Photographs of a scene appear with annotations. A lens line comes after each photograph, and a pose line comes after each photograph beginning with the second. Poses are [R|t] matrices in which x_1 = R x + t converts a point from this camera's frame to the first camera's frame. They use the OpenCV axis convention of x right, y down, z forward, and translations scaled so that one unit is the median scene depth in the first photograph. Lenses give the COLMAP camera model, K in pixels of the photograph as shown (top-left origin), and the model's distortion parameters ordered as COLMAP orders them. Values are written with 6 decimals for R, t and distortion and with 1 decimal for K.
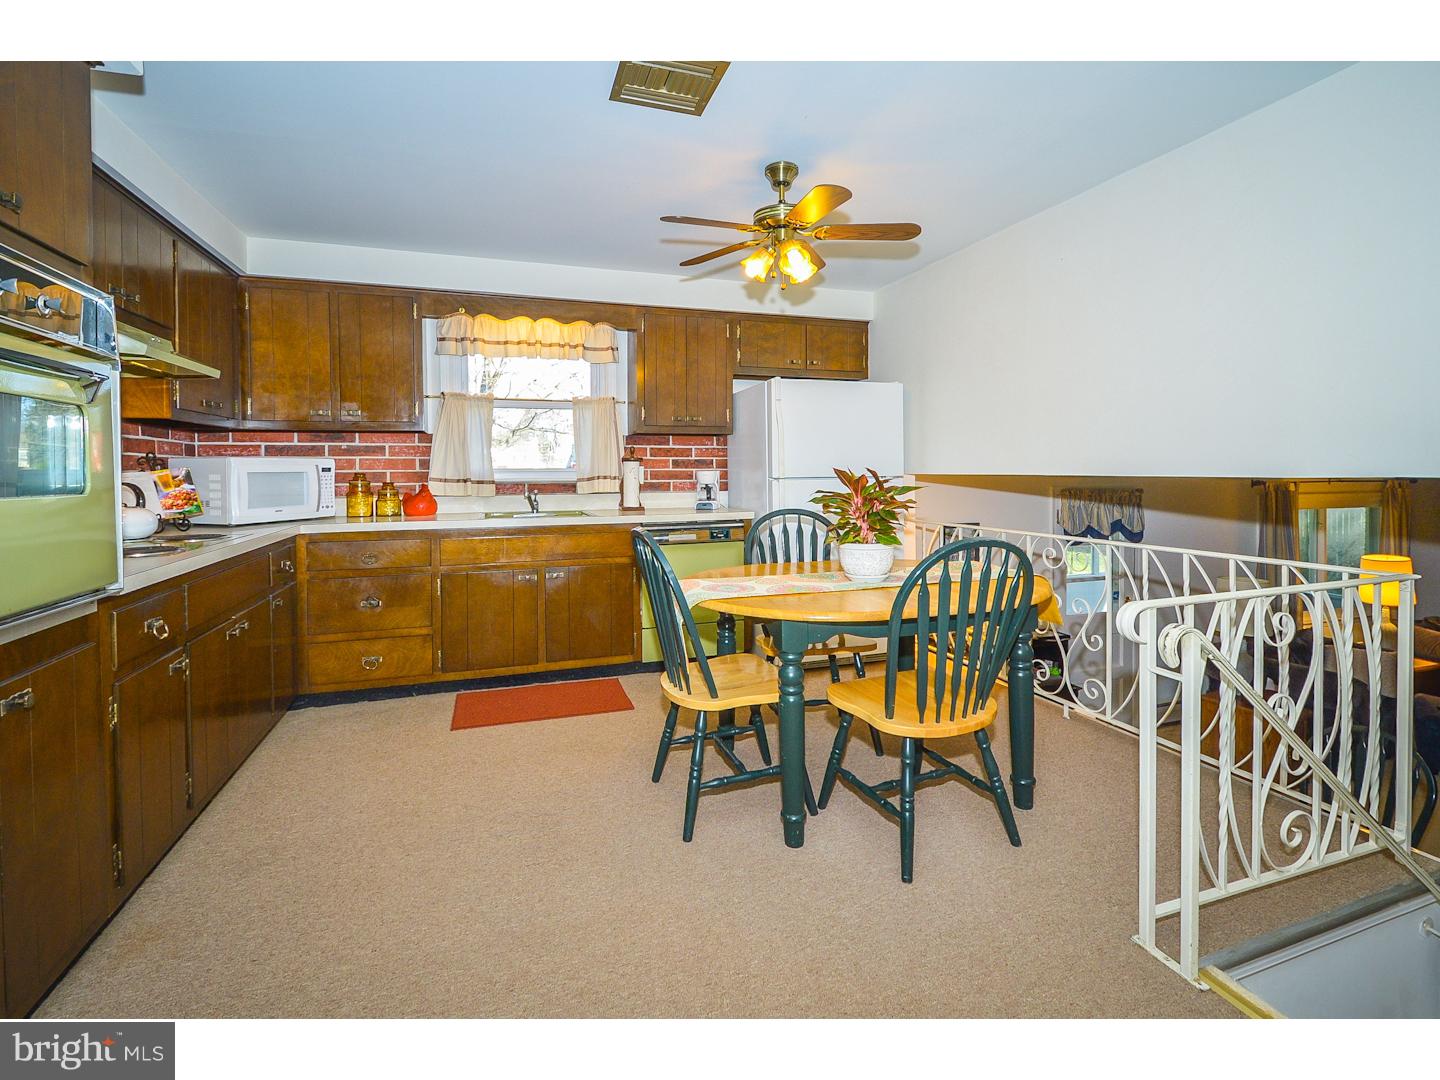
lens RADIAL K [[690.0, 0, 719.9], [0, 690.0, 492.4], [0, 0, 1]] dist [-0.001990, -0.000639]
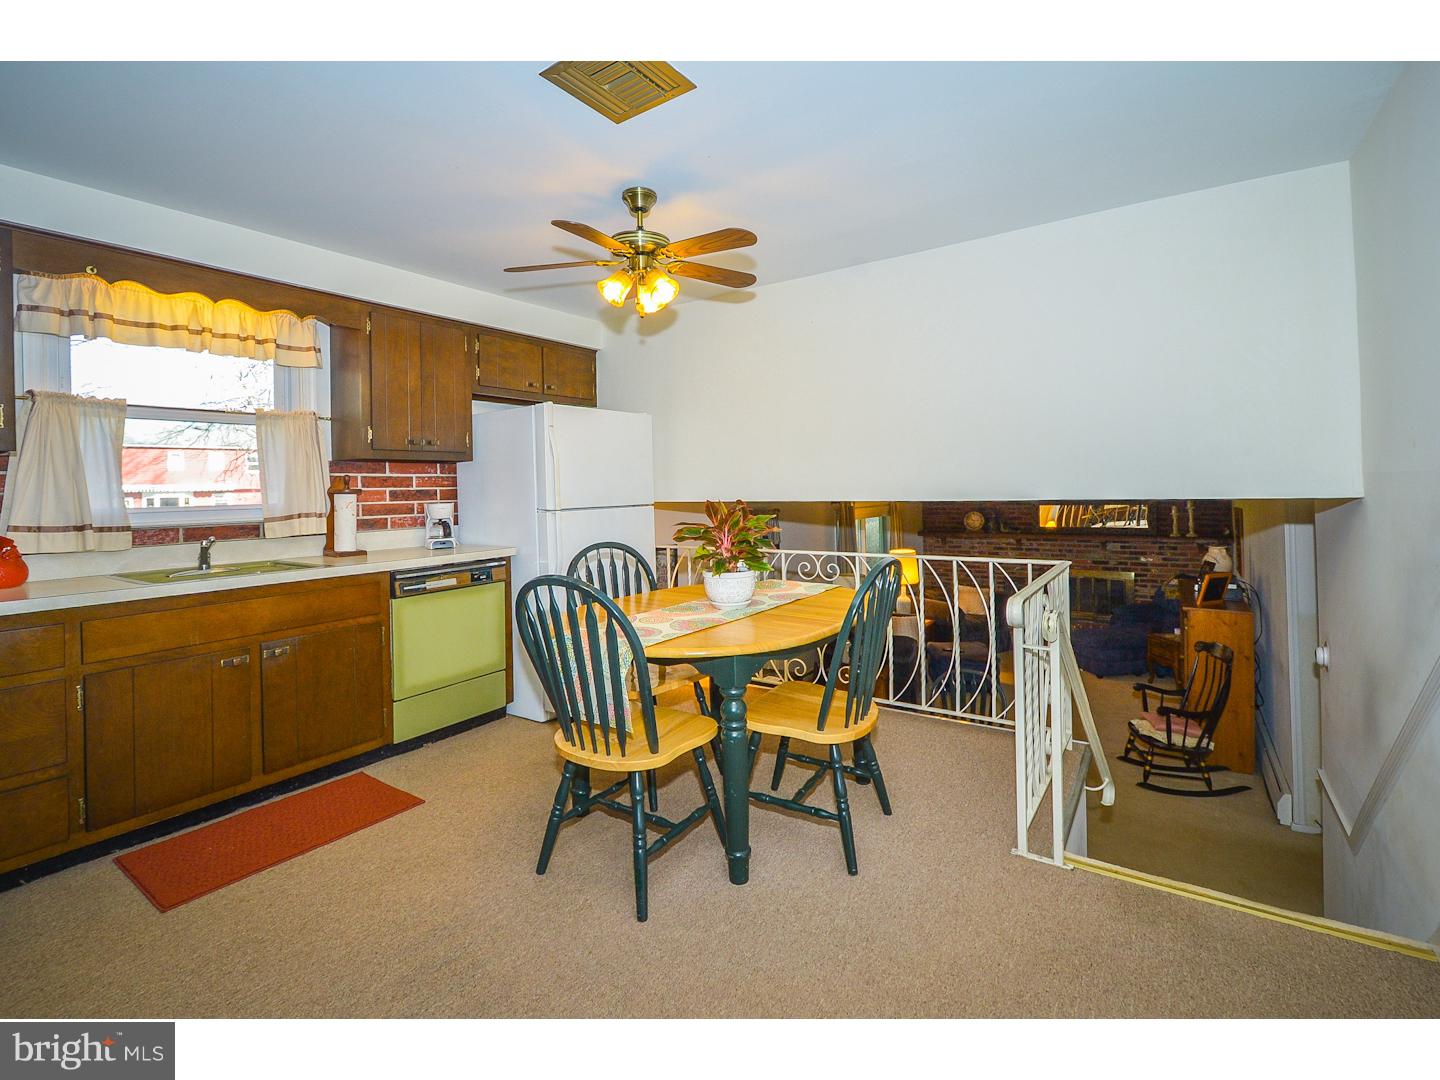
lens RADIAL K [[685.9, 0, 725.3], [0, 685.9, 494.7], [0, 0, 1]] dist [-0.000880, -0.001187]
pose [[0.794887, -0.017316, 0.606511, -0.273768], [0.034477, 0.999267, -0.016656, -0.016605], [-0.605778, 0.034151, 0.794901, 0.113898]]
